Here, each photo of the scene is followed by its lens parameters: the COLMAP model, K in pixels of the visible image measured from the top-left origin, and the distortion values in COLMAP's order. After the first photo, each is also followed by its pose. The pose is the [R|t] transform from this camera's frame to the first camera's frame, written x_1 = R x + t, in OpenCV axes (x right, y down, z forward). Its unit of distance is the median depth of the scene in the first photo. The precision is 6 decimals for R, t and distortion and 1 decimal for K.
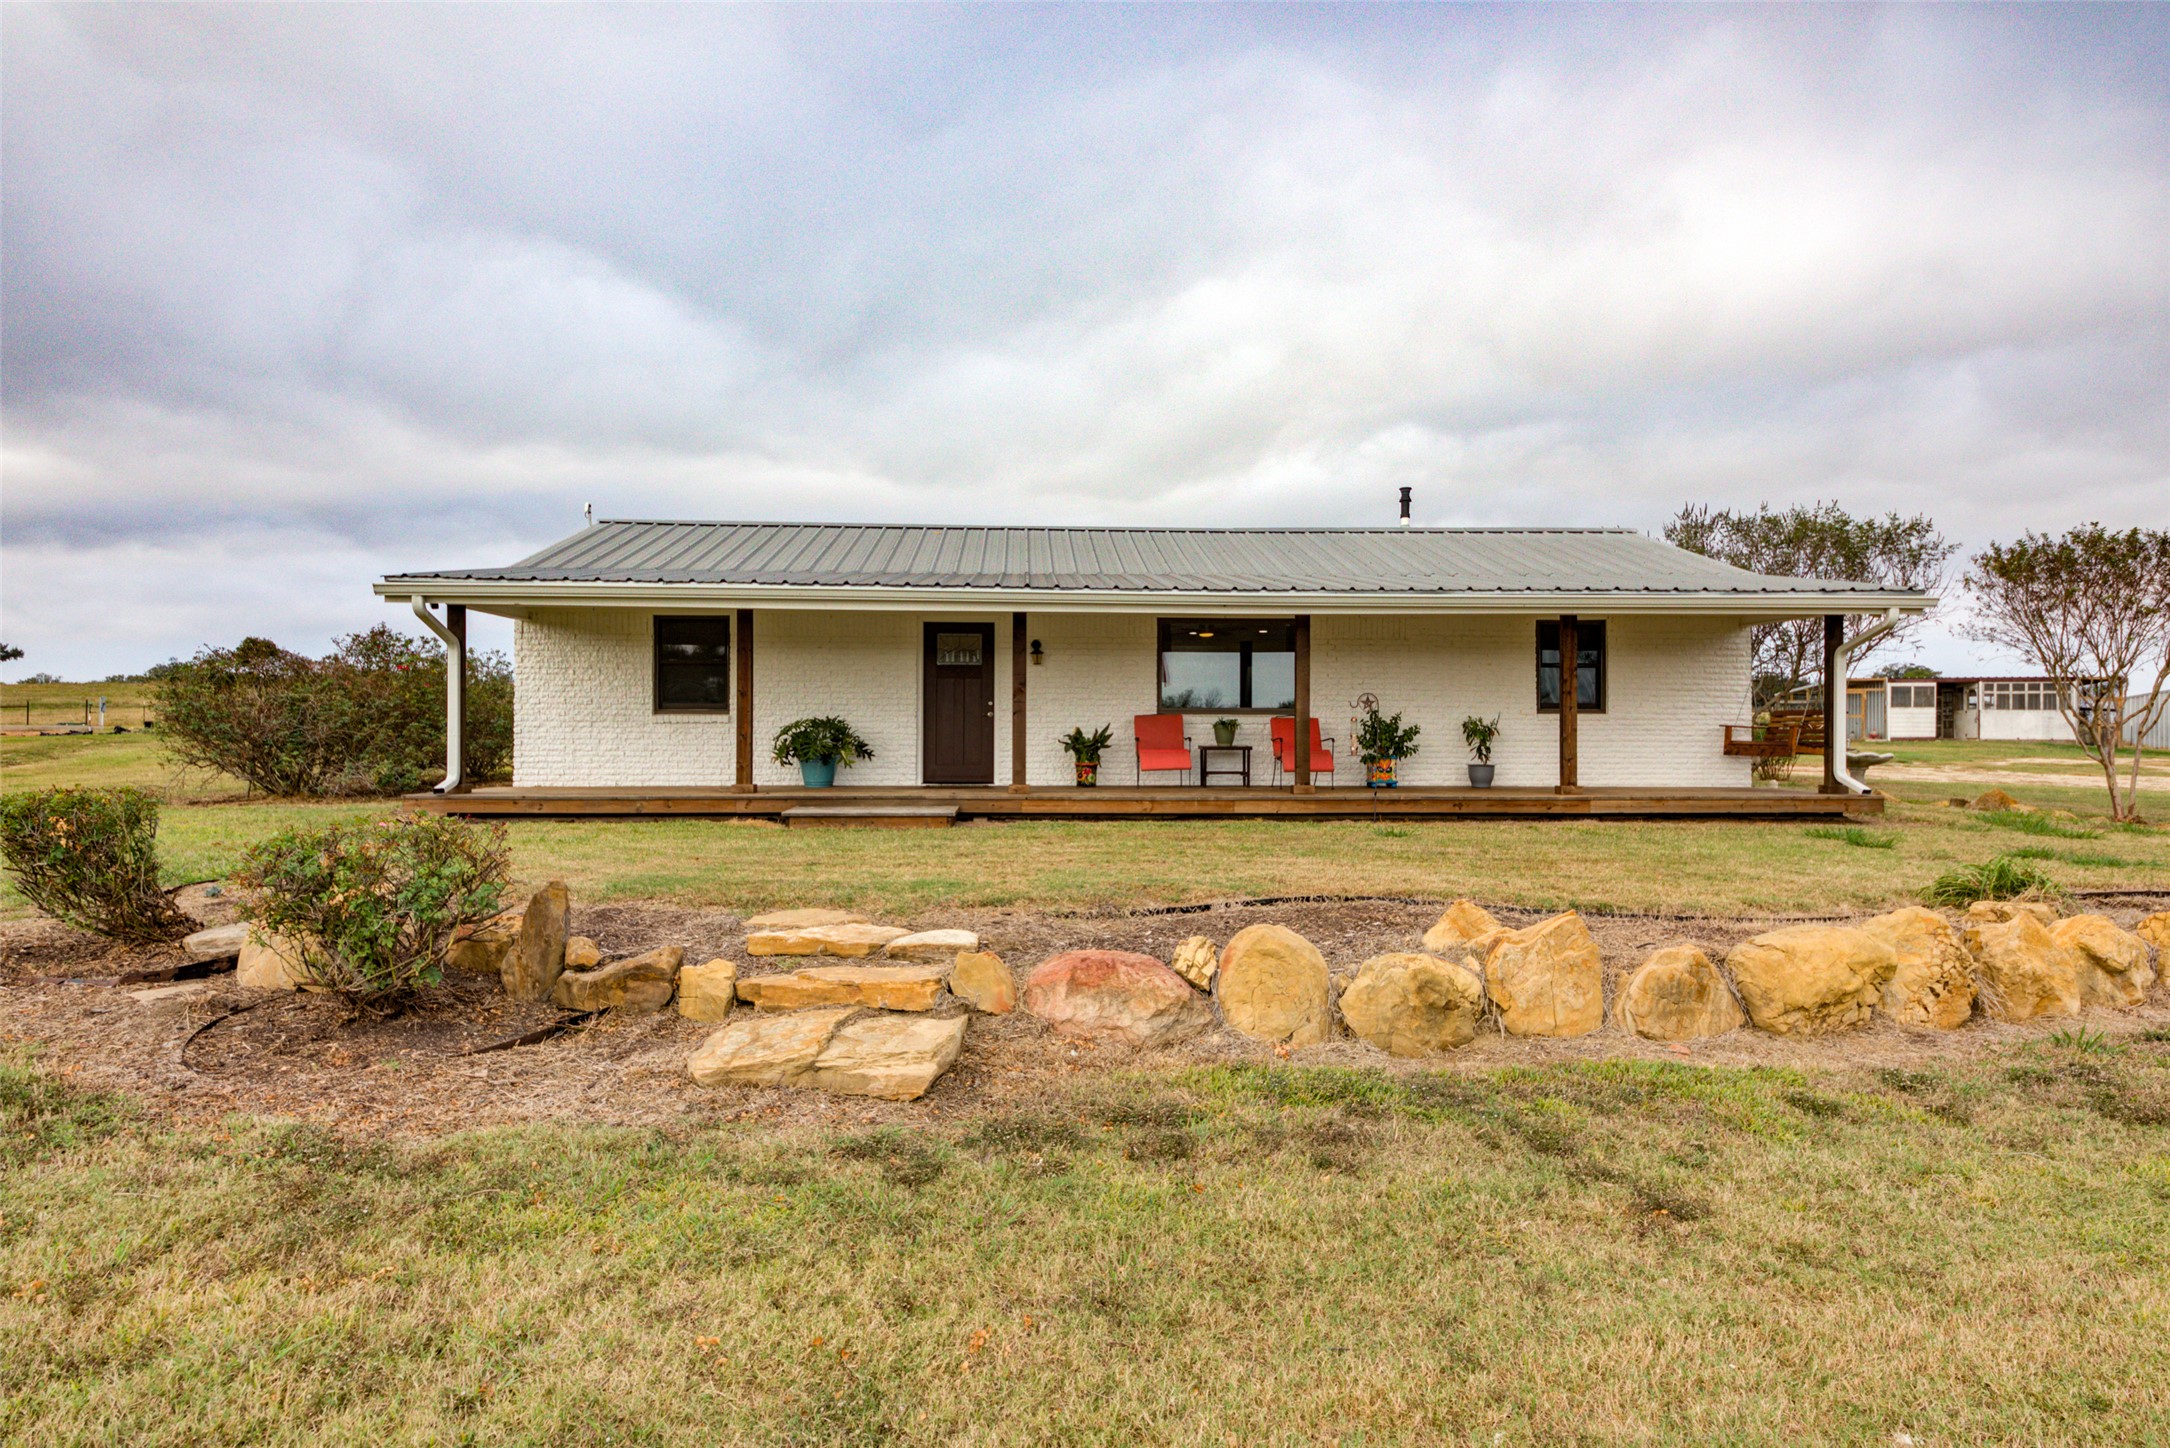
lens RADIAL K [[1416.5, 0, 1085.0], [0, 1416.5, 724.0], [0, 0, 1]] dist [0.055364, 0.000068]
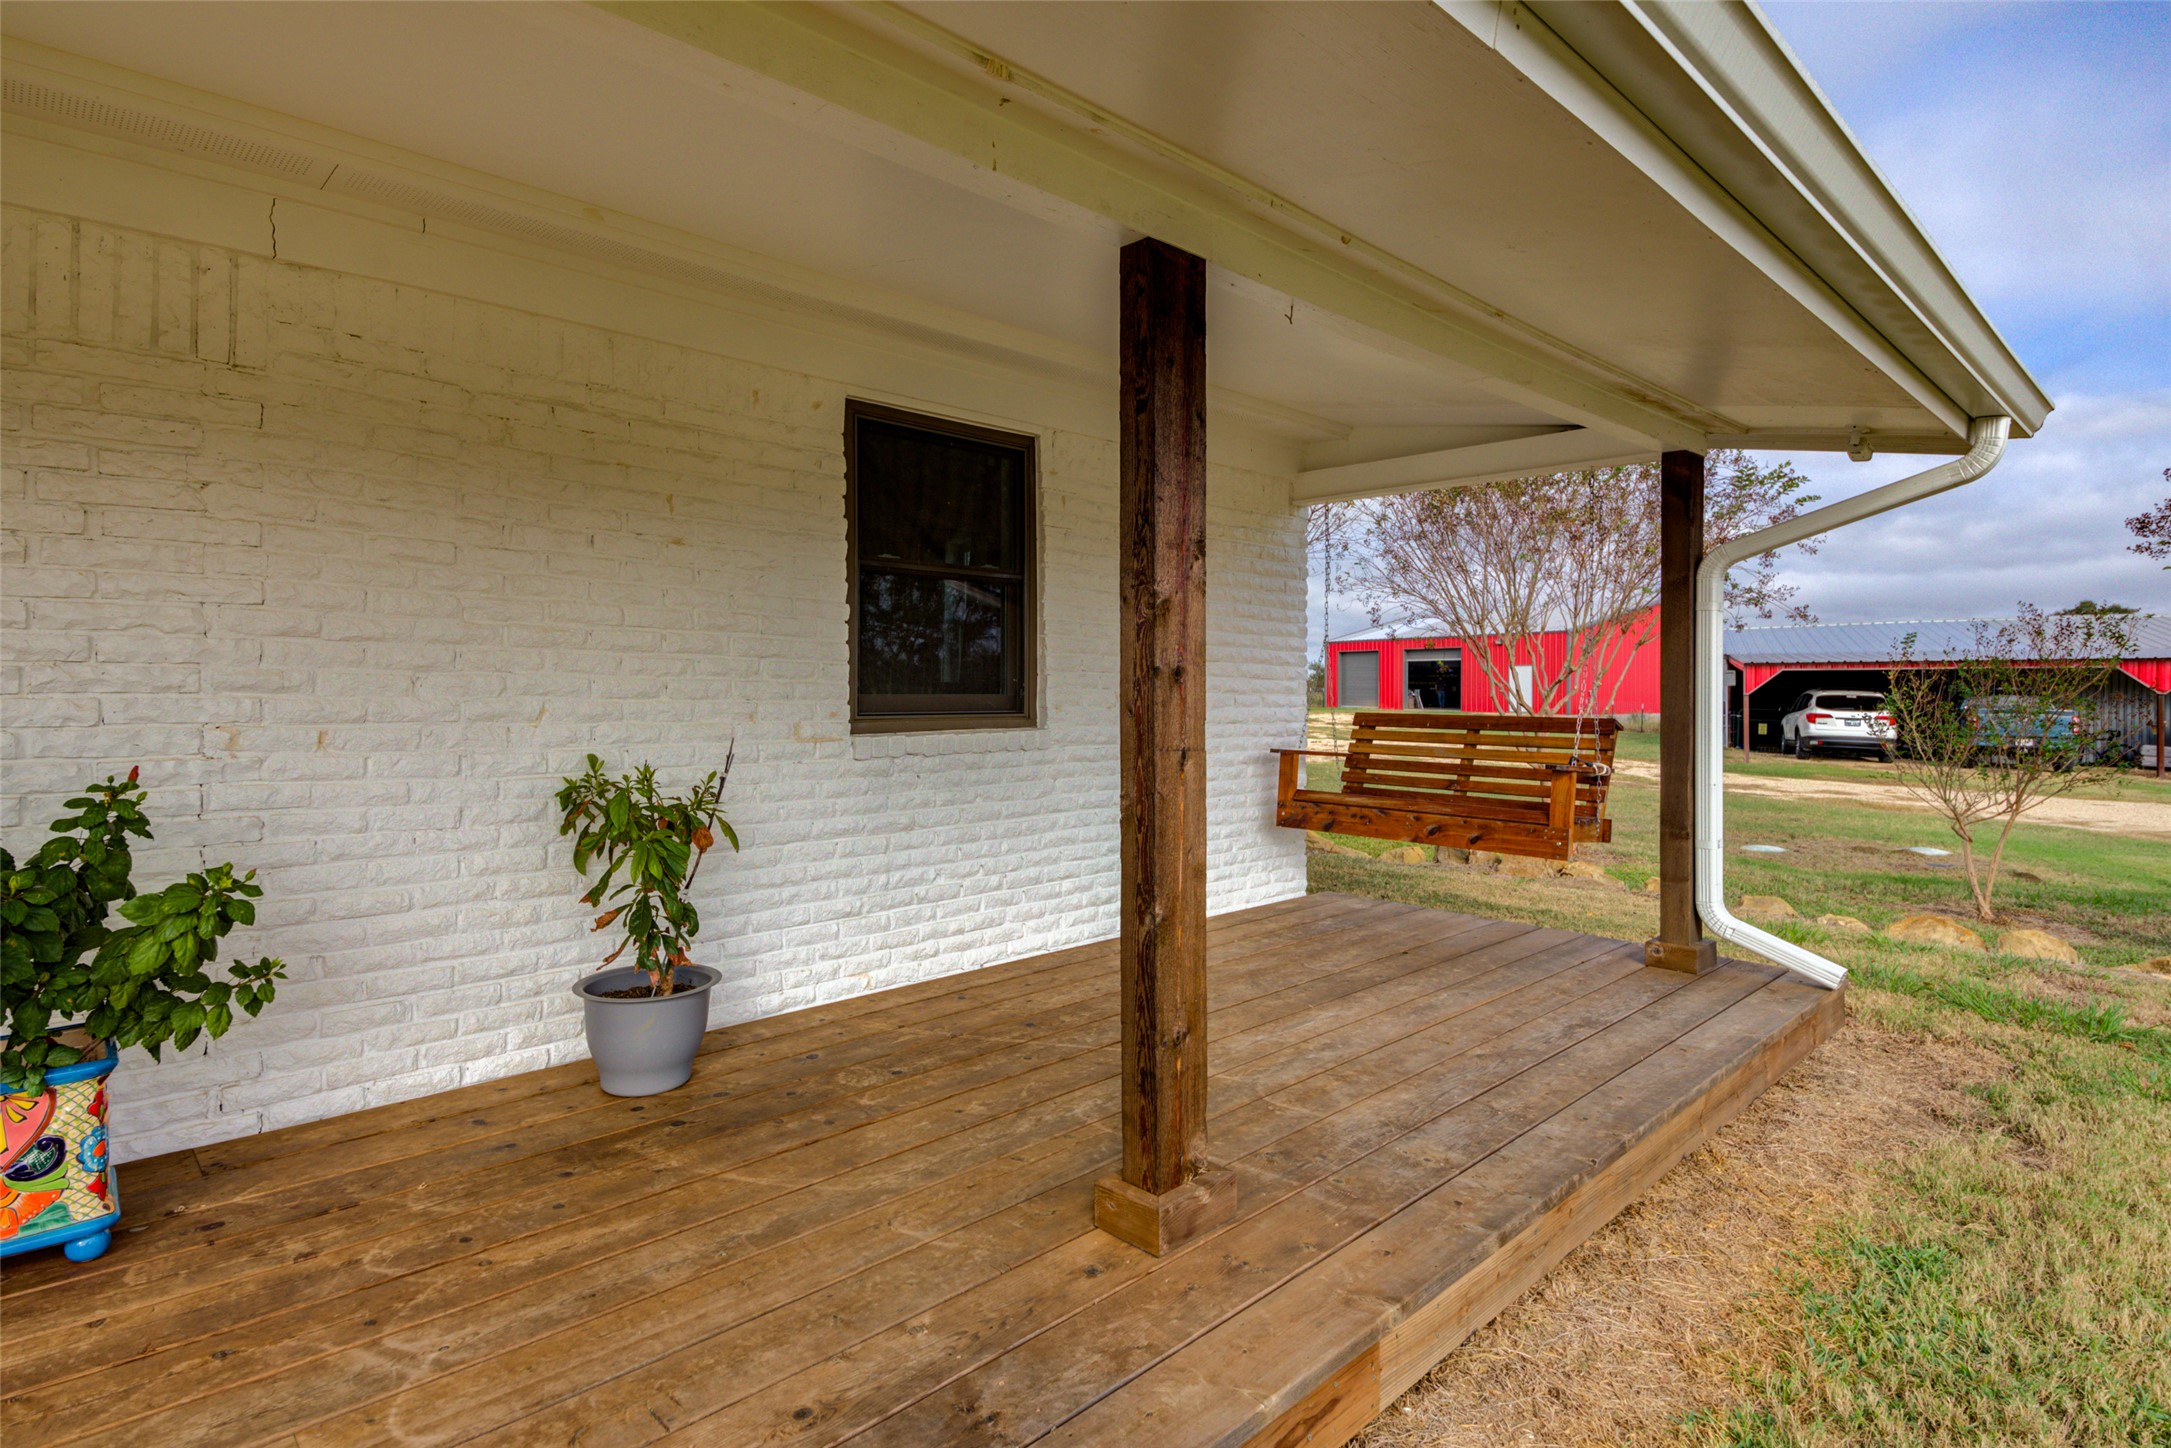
lens RADIAL K [[1124.0, 0, 1114.0], [0, 1124.0, 690.1], [0, 0, 1]] dist [0.014586, -0.016164]
pose [[0.761643, -0.001246, 0.647996, 0.222350], [-0.009171, 0.999877, 0.012702, -0.019615], [-0.647932, -0.015617, 0.761538, 0.828780]]
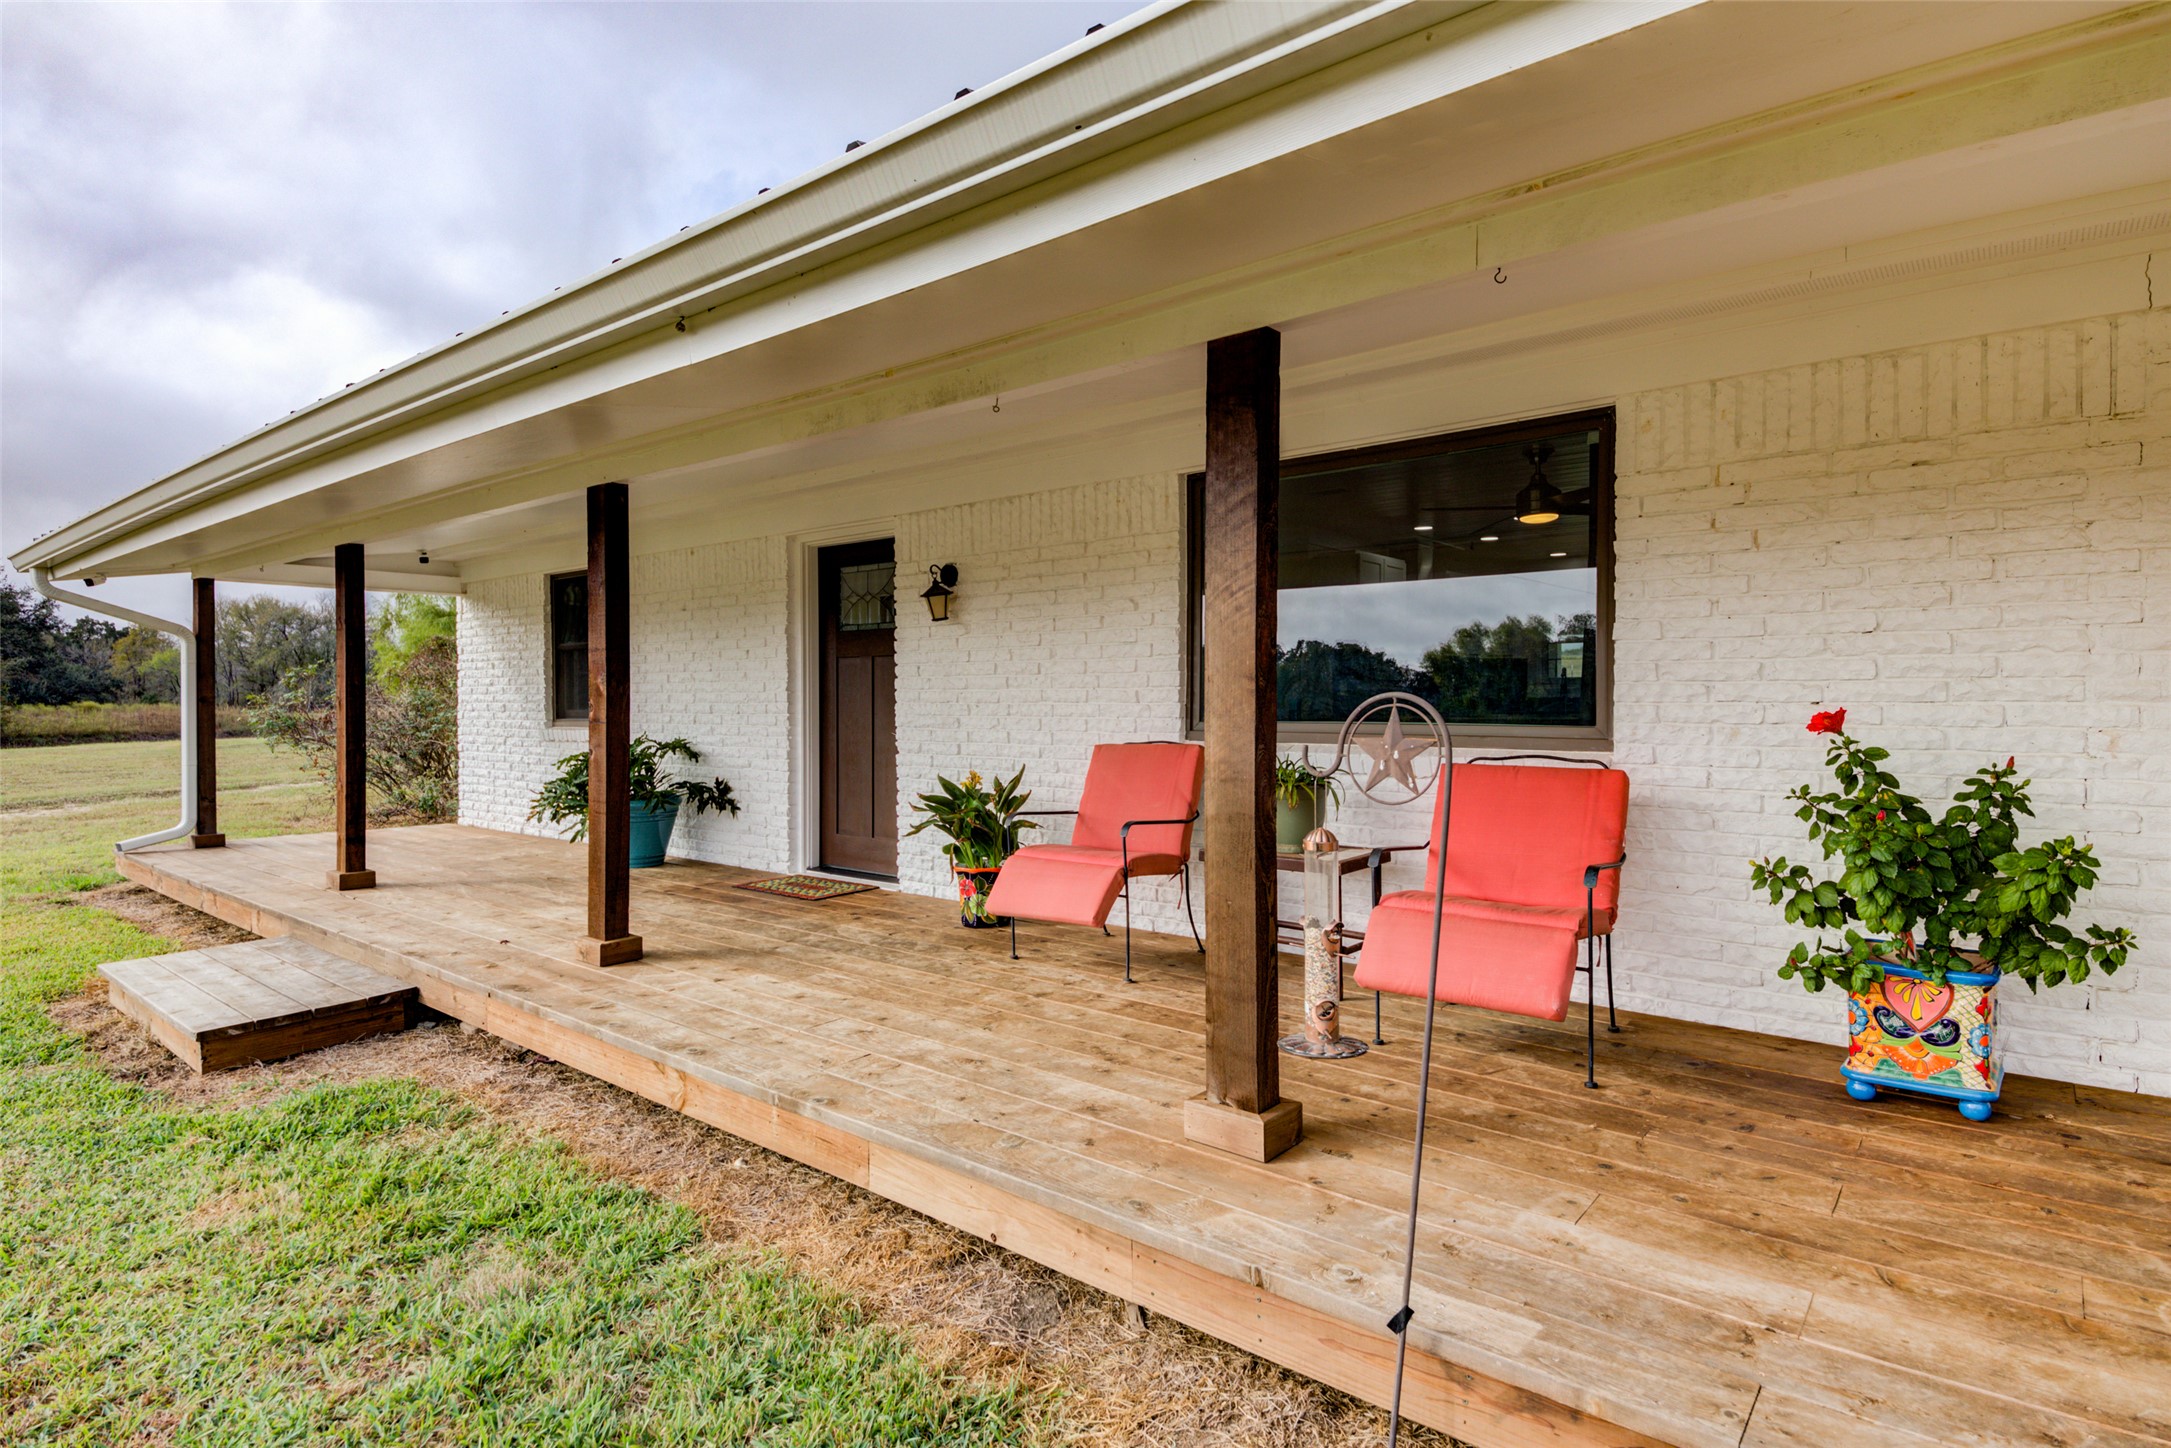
lens RADIAL K [[1124.0, 0, 1114.0], [0, 1124.0, 690.1], [0, 0, 1]] dist [0.014586, -0.016164]
pose [[0.730400, -0.005948, -0.682994, 0.236713], [0.009305, 0.999956, 0.001242, -0.019635], [0.682957, -0.007262, 0.730423, 0.787694]]
